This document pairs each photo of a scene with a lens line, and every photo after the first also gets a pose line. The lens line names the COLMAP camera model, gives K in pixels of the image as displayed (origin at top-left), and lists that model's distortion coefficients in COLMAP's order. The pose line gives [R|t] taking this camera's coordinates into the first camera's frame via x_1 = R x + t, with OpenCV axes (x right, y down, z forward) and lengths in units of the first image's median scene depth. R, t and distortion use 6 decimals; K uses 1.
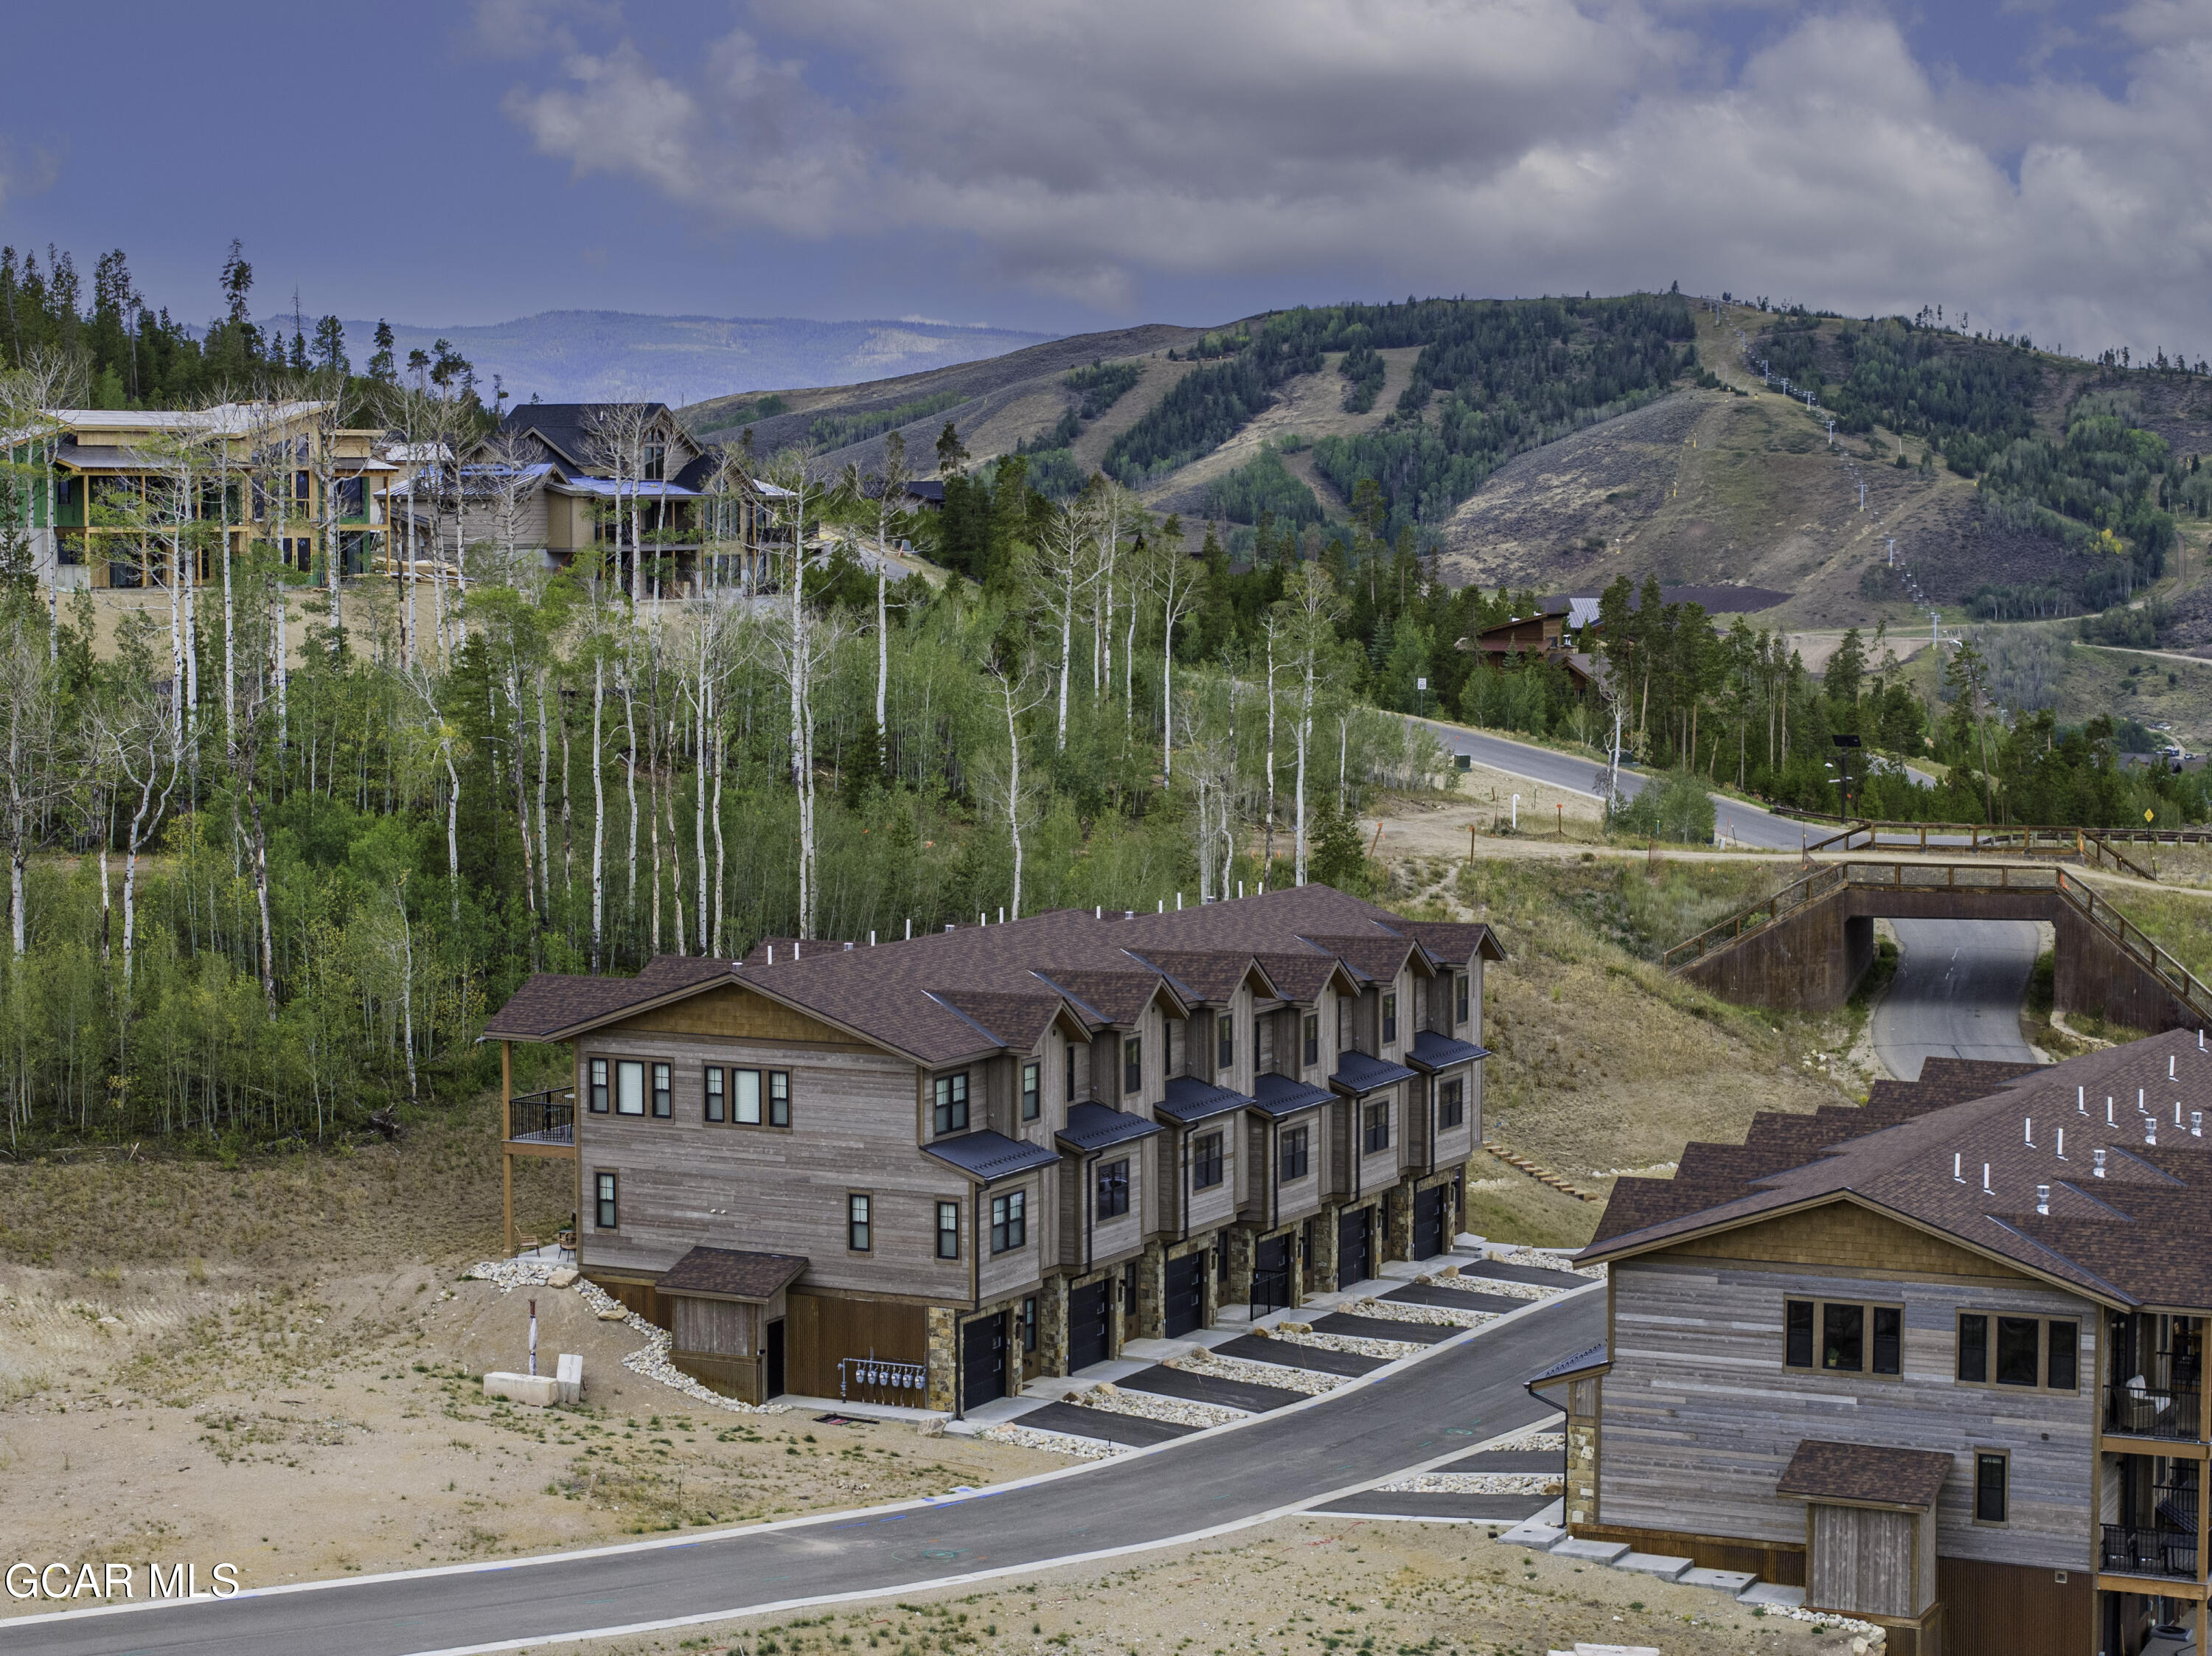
lens RADIAL K [[4402.7, 0, 1111.1], [0, 4402.7, 826.6], [0, 0, 1]] dist [-0.077317, 0.000000]
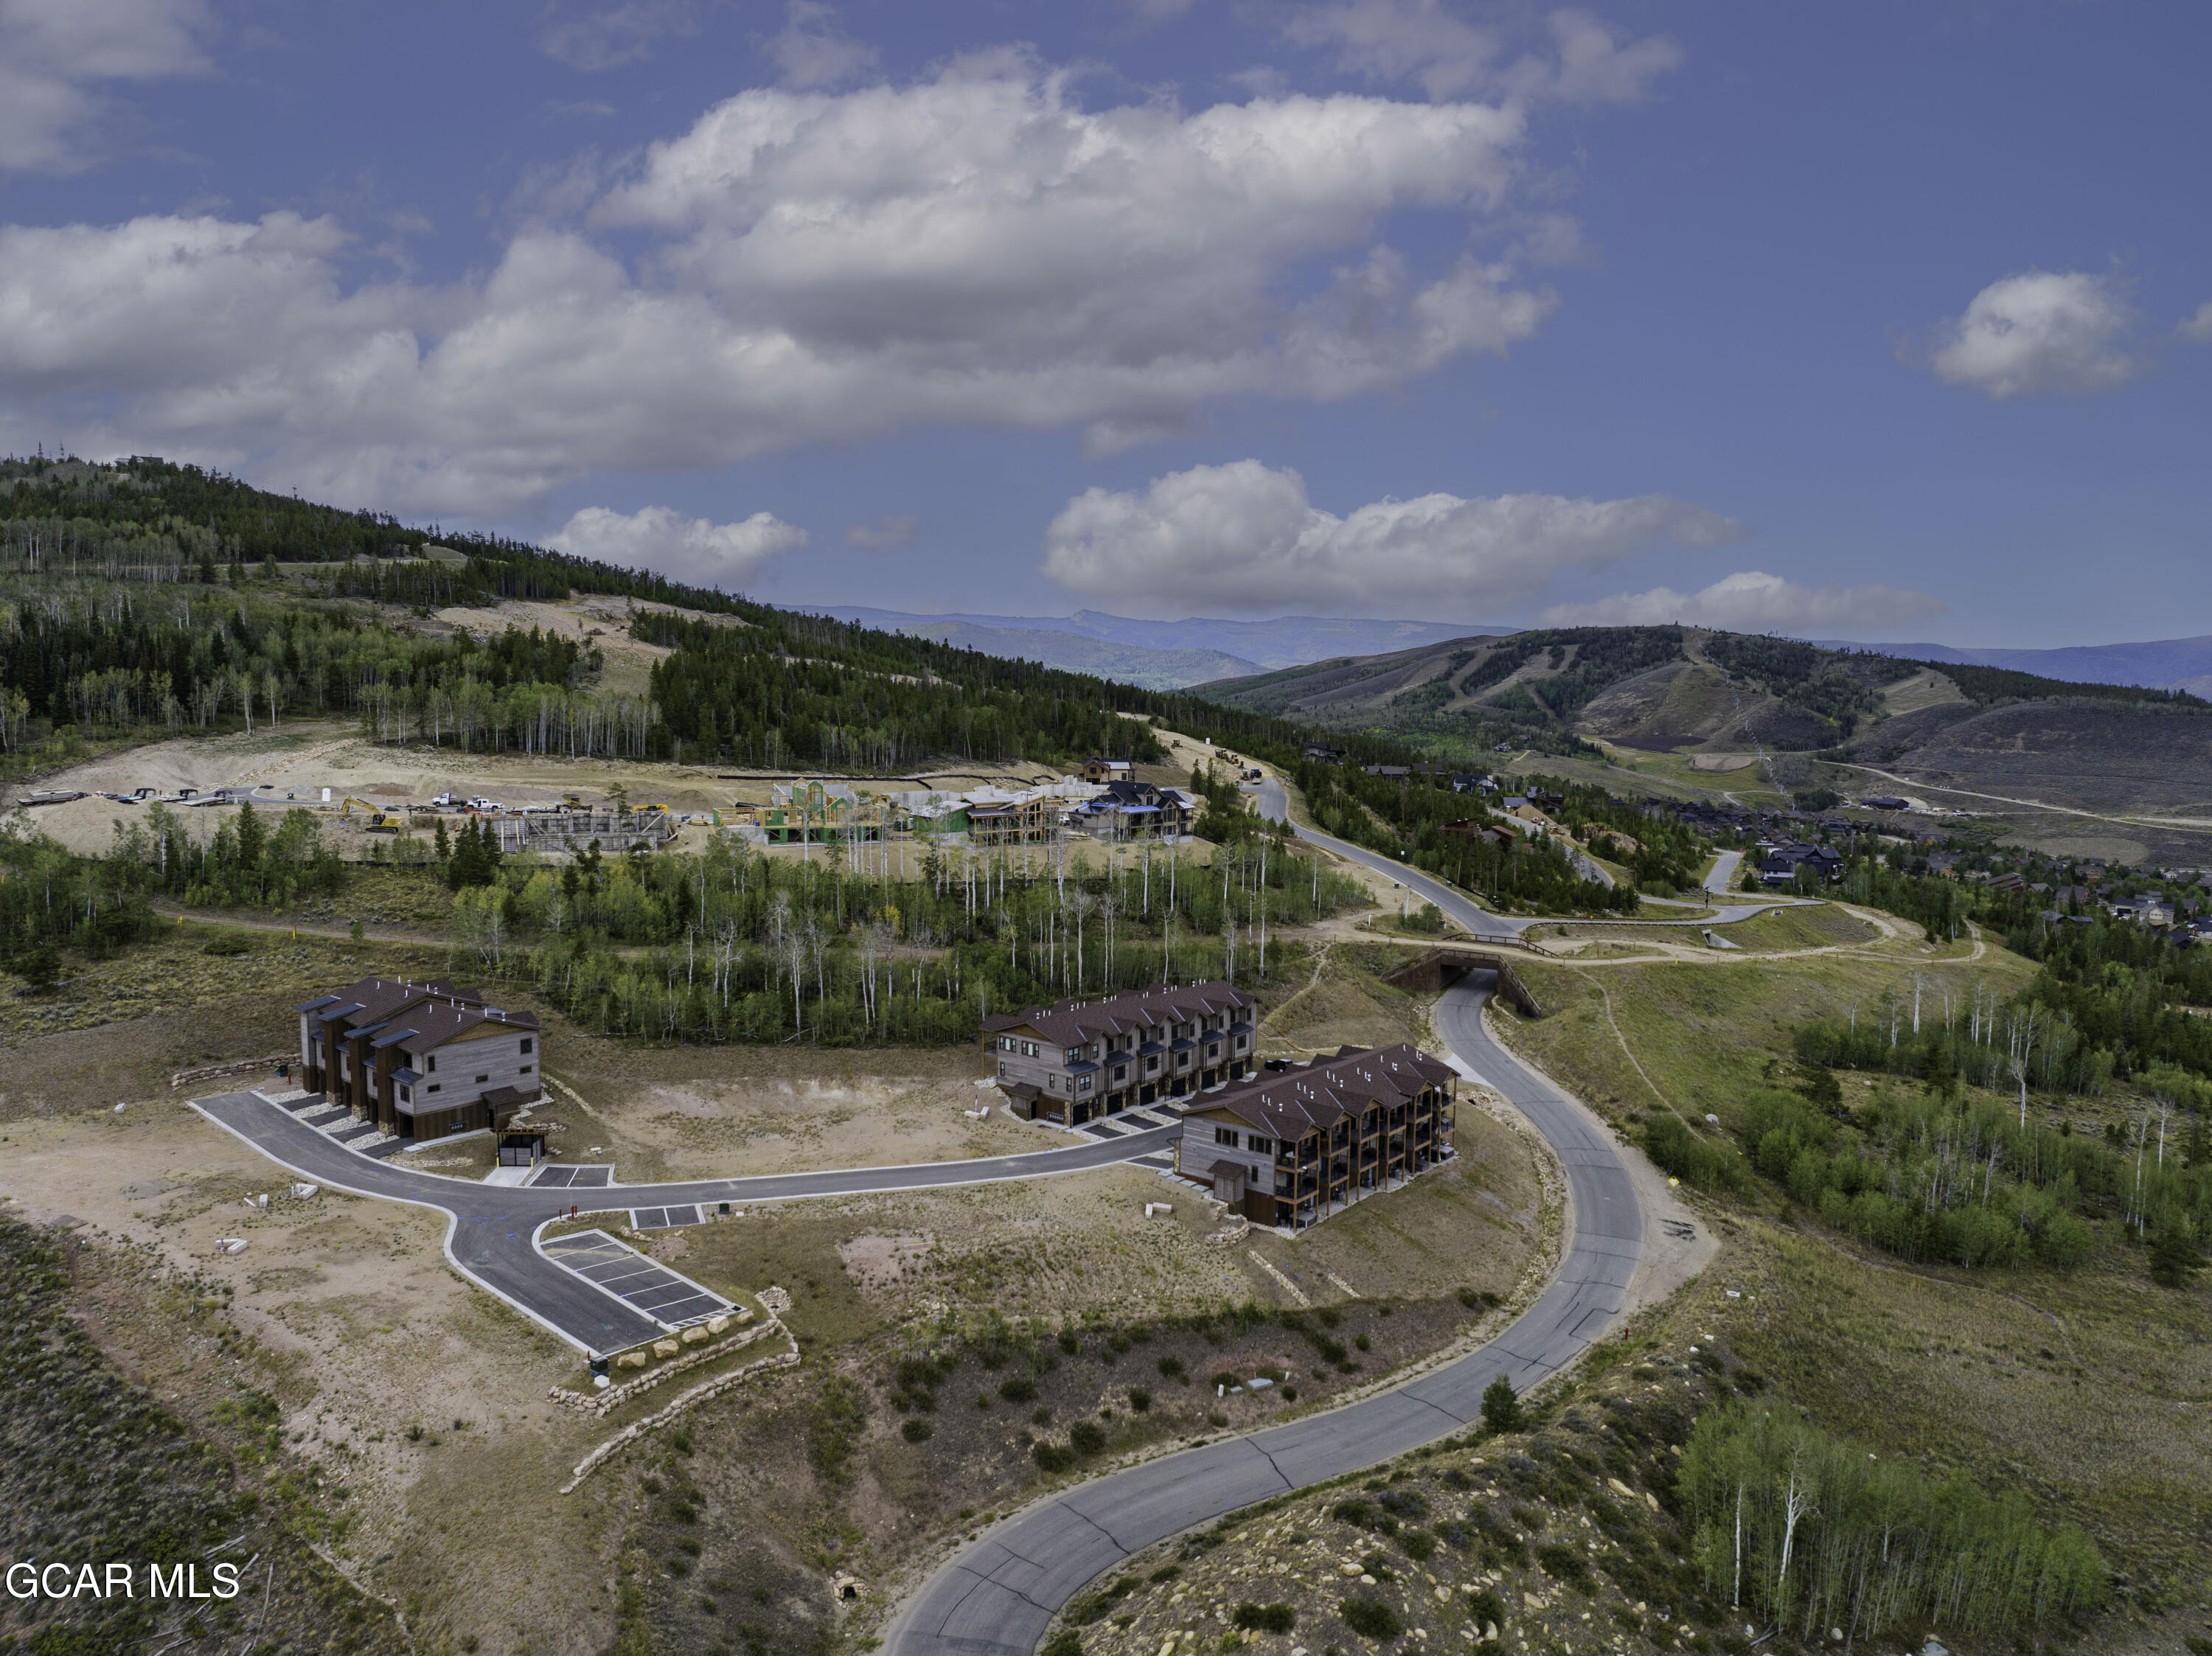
lens RADIAL K [[1546.2, 0, 1117.7], [0, 1546.2, 814.1], [0, 0, 1]] dist [-0.028247, -0.021294]
pose [[0.972052, 0.028676, -0.233007, 0.303947], [-0.025687, 0.999544, 0.015852, -0.171244], [0.233355, -0.009423, 0.972346, -0.401629]]
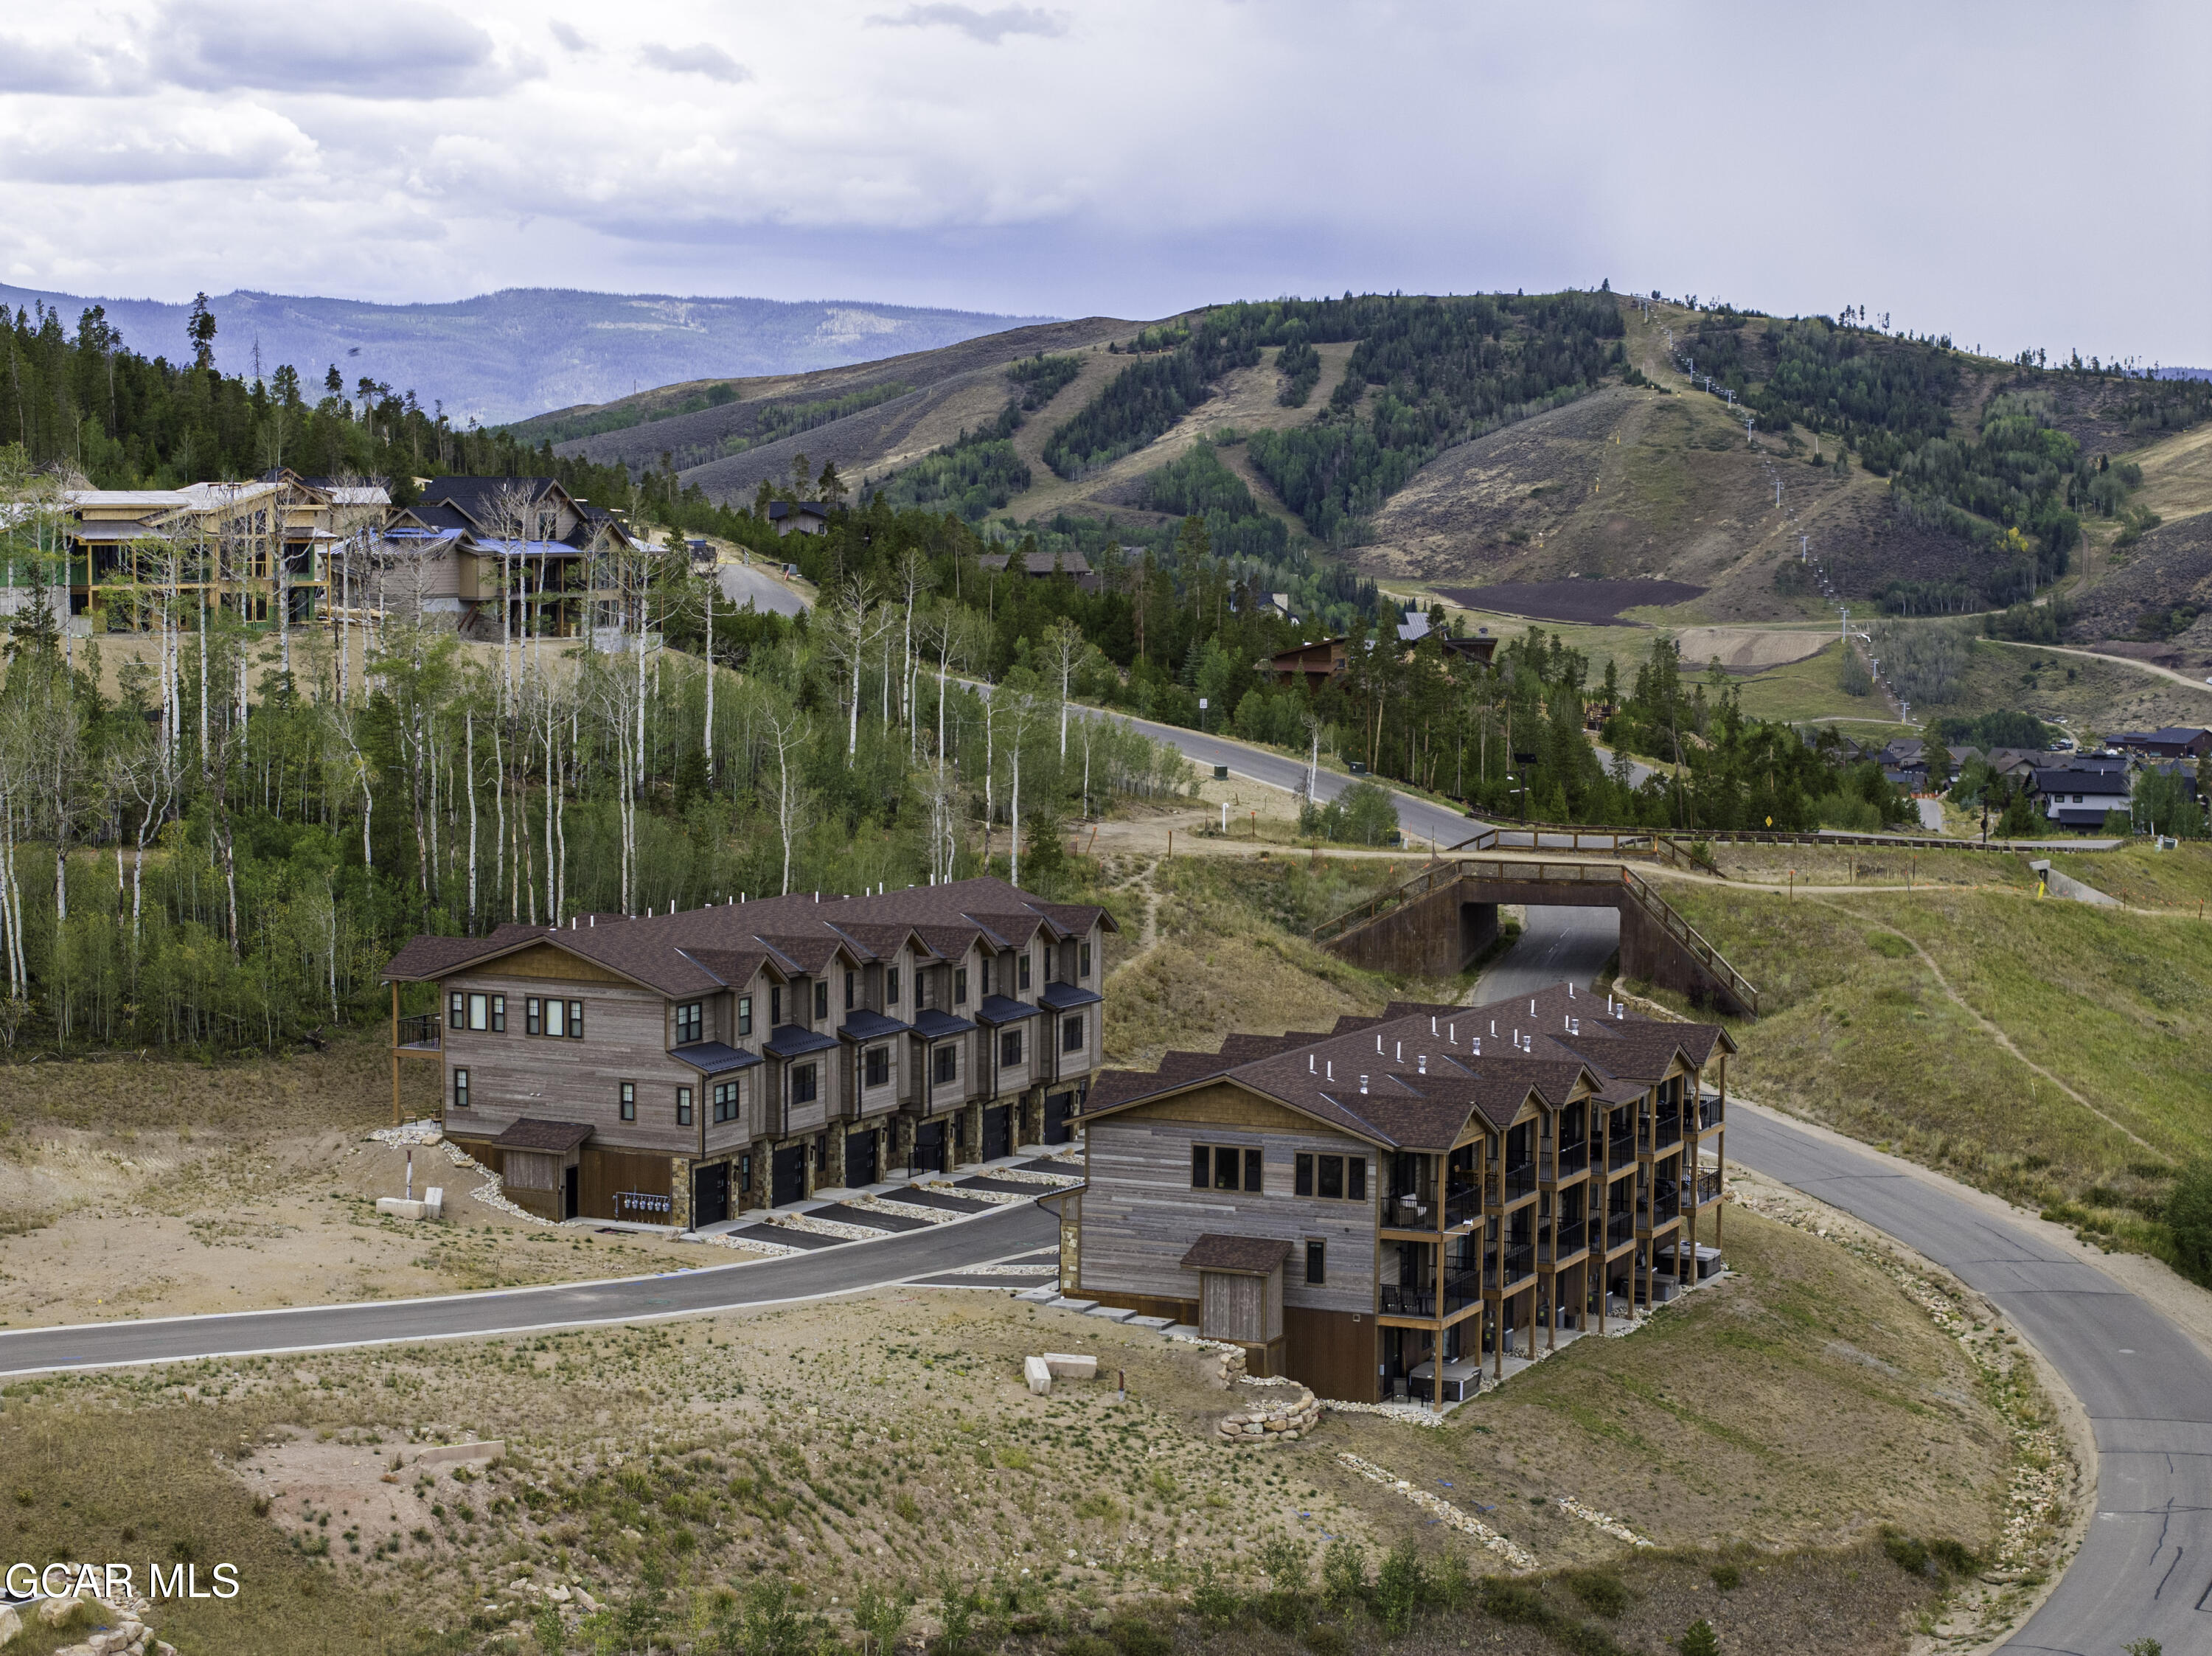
lens RADIAL K [[4402.7, 0, 1102.0], [0, 4402.7, 841.0], [0, 0, 1]] dist [-0.077317, 0.000000]
pose [[0.999944, 0.007232, 0.007661, 0.079473], [-0.007292, 0.999943, 0.007832, -0.010363], [-0.007604, -0.007887, 0.999940, -0.431533]]
